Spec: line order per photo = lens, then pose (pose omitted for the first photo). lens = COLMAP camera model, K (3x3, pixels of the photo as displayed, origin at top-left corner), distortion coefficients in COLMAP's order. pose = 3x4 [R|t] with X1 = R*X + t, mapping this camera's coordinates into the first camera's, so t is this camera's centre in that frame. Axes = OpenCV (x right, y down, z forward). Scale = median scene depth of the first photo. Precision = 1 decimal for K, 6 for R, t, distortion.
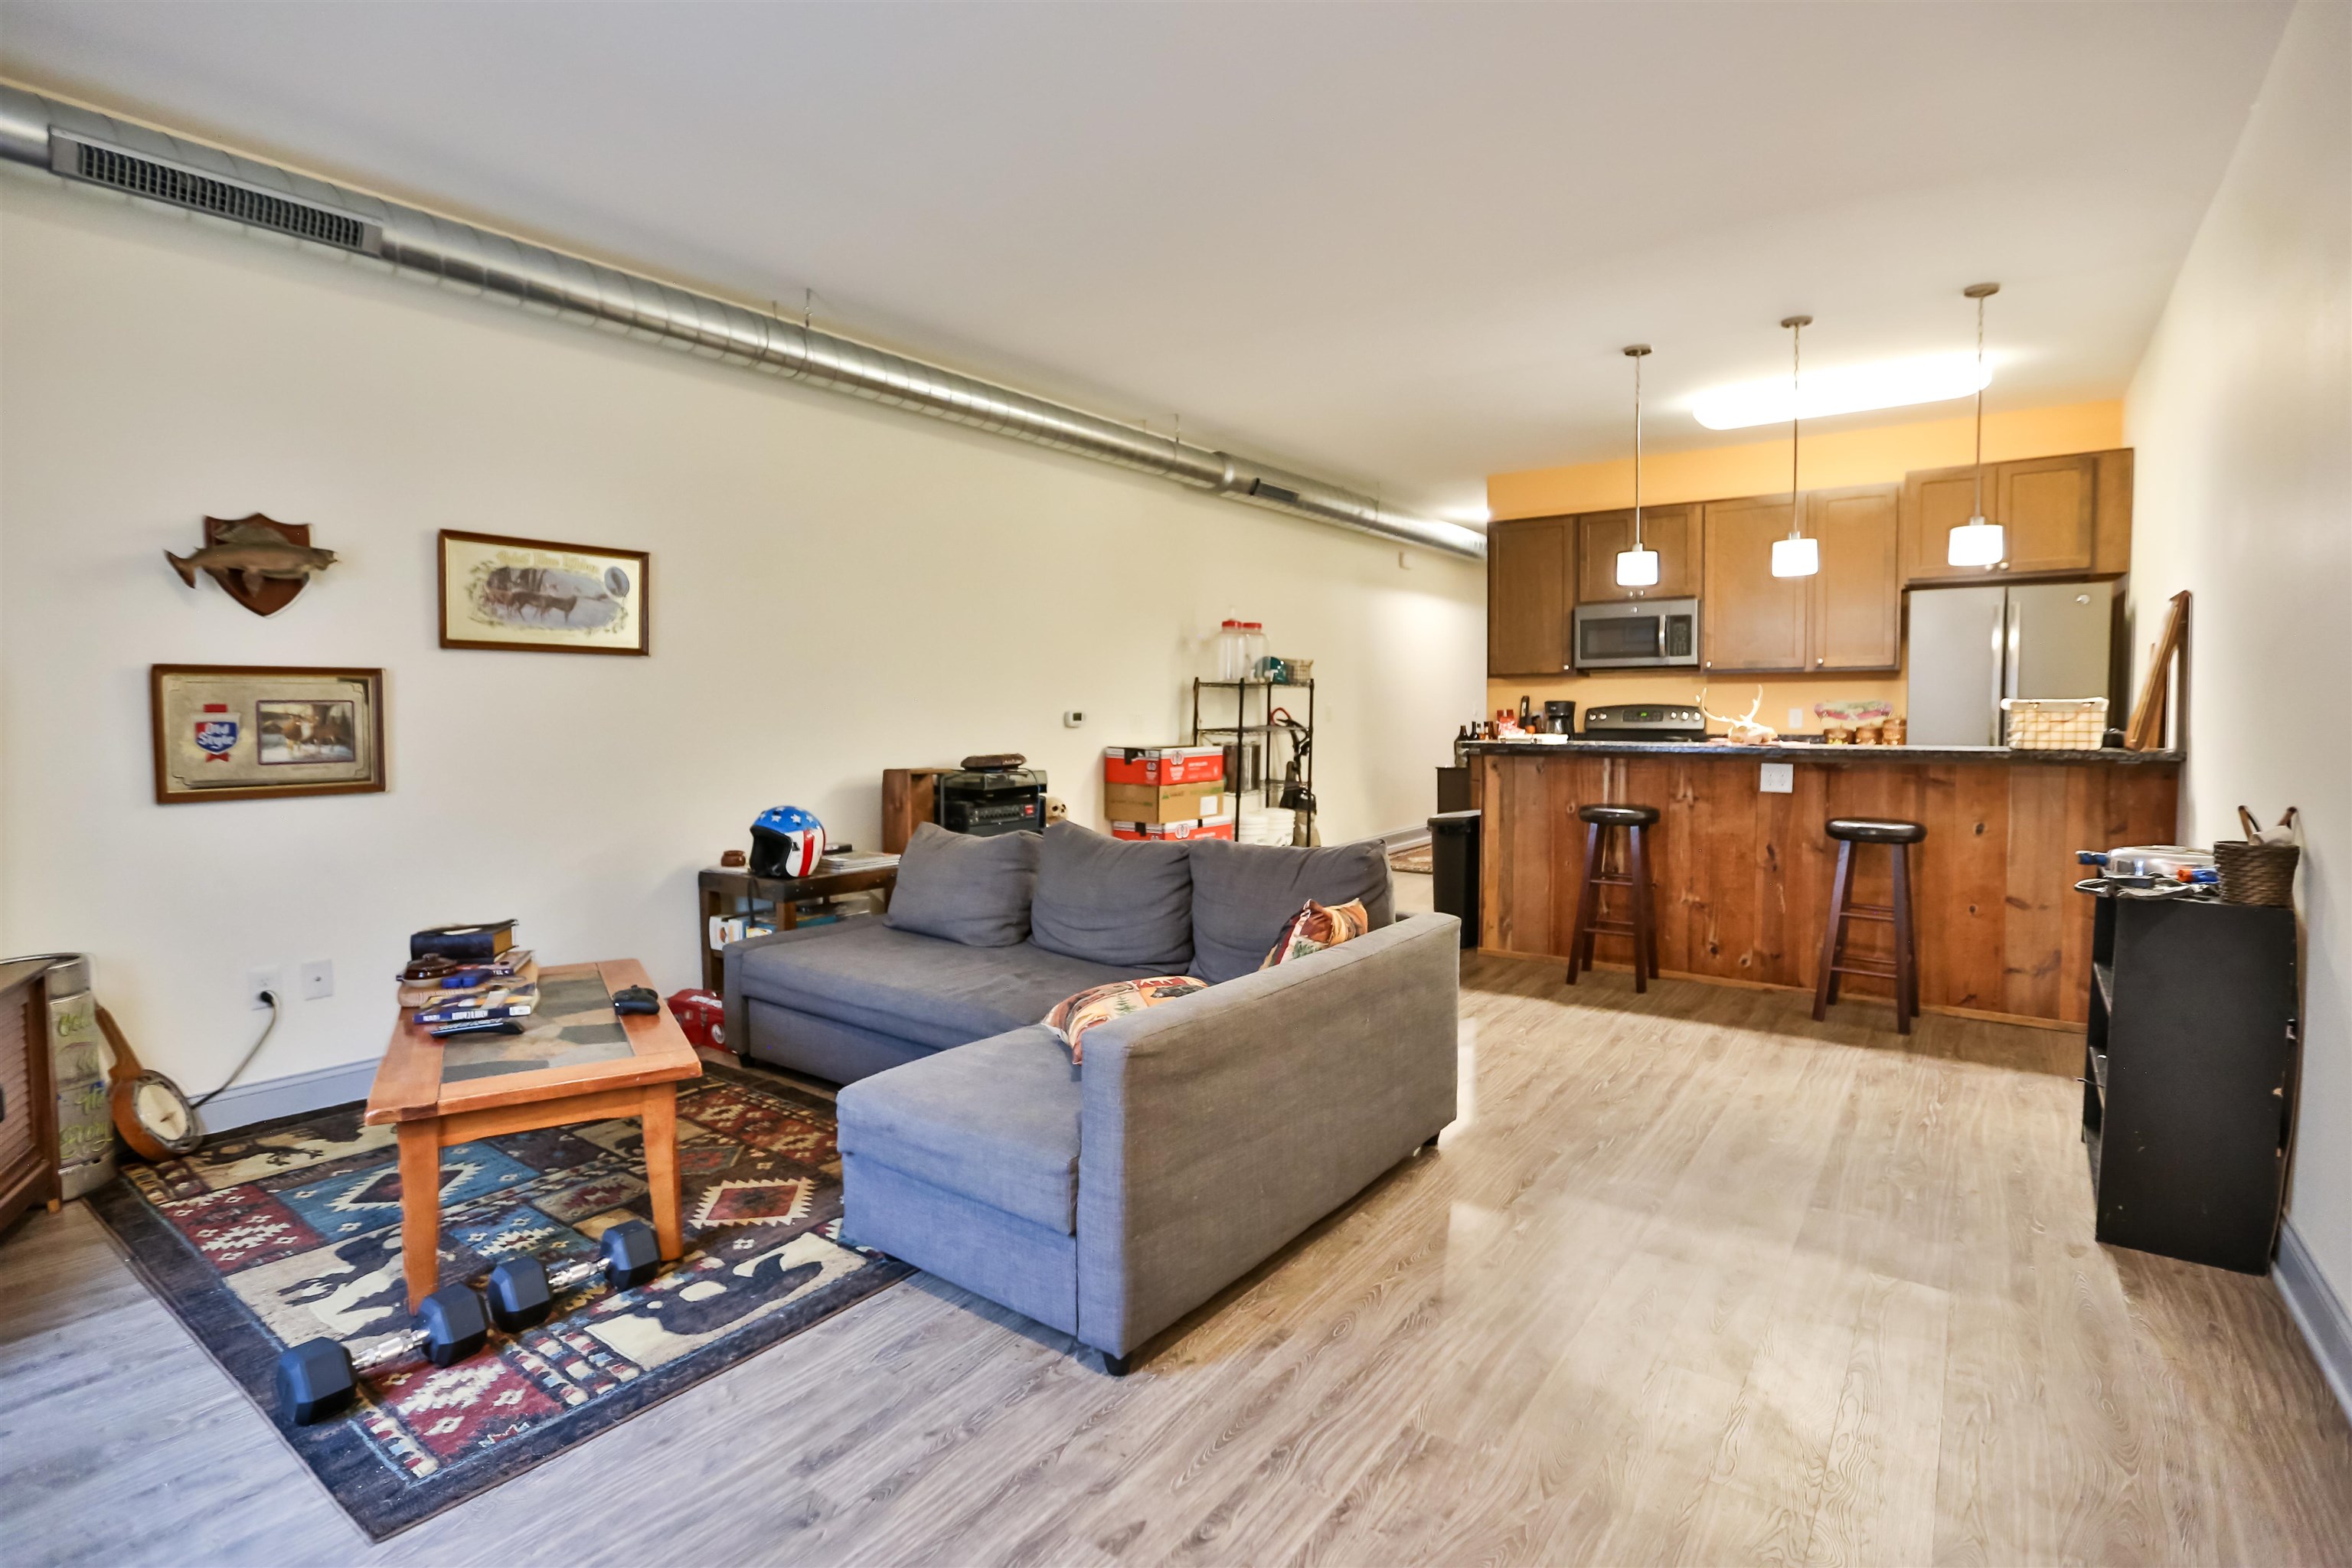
lens RADIAL K [[1160.0, 0, 1174.2], [0, 1160.0, 743.1], [0, 0, 1]] dist [-0.068168, 0.026581]
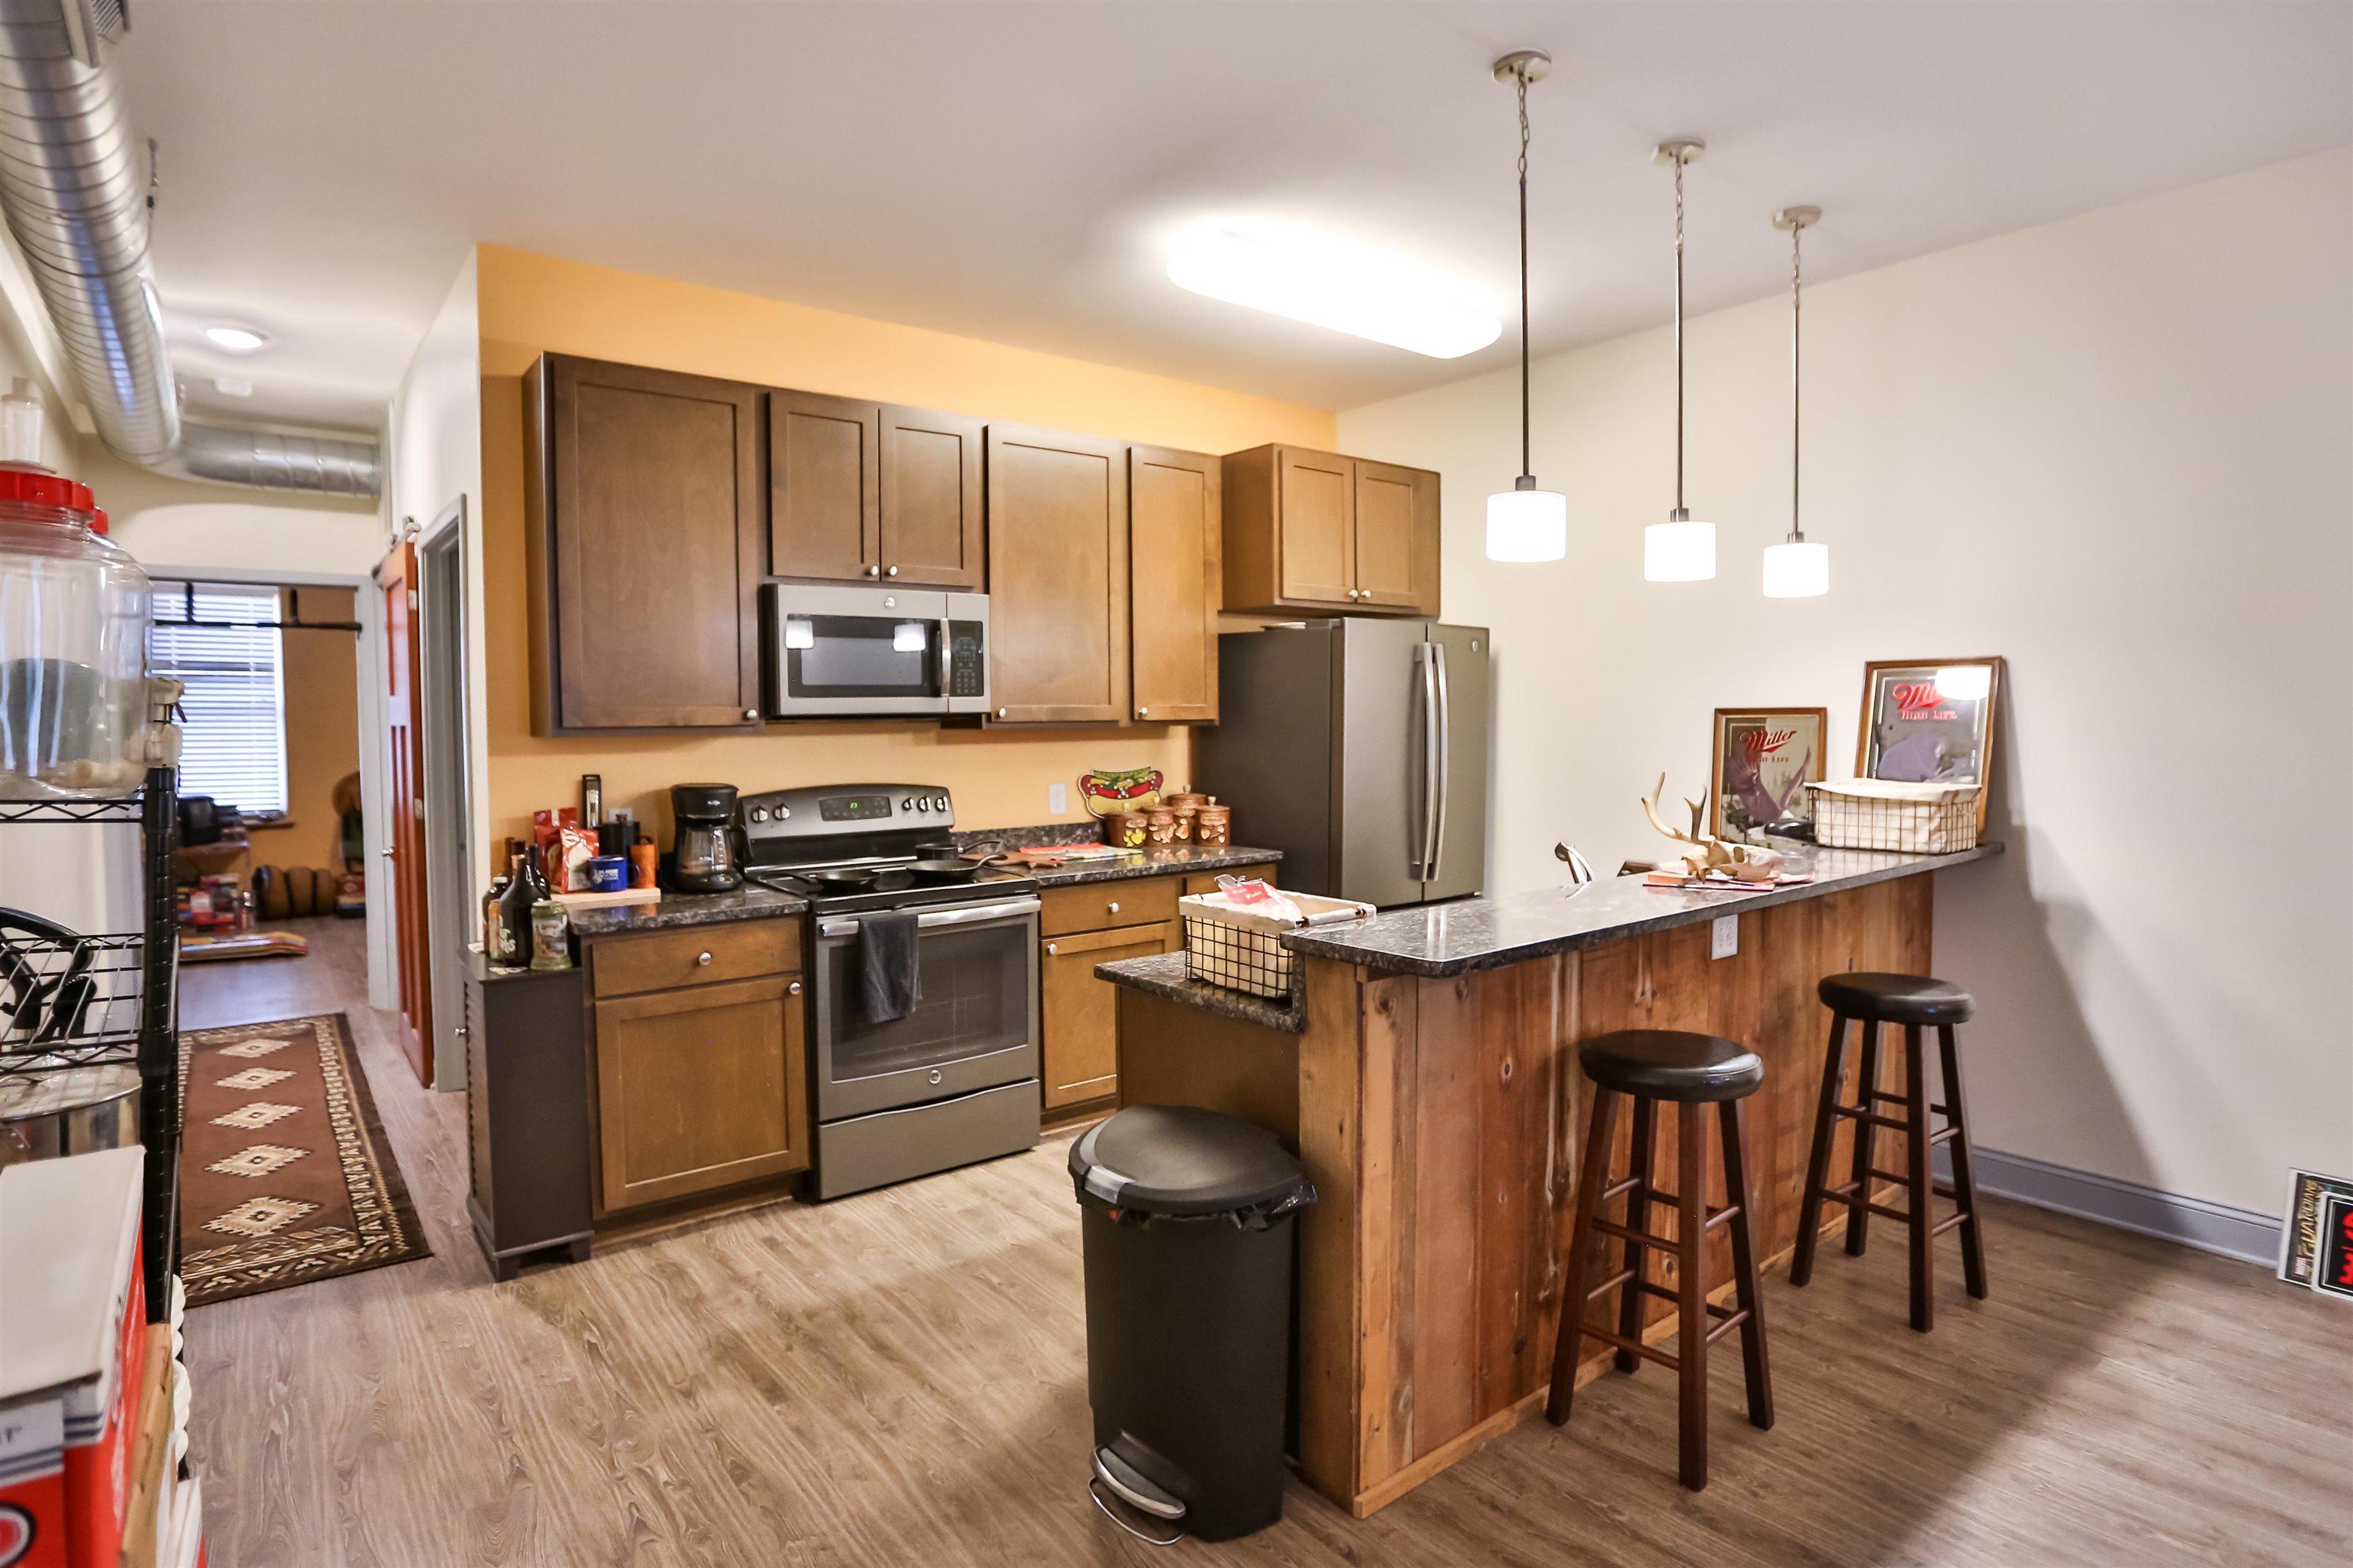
lens RADIAL K [[1259.2, 0, 1174.1], [0, 1259.2, 756.1], [0, 0, 1]] dist [-0.080704, -0.000066]
pose [[0.298801, -0.025884, 0.953964, -0.118340], [0.040214, 0.999086, 0.014513, -0.066530], [-0.953468, 0.034027, 0.299569, 0.926359]]
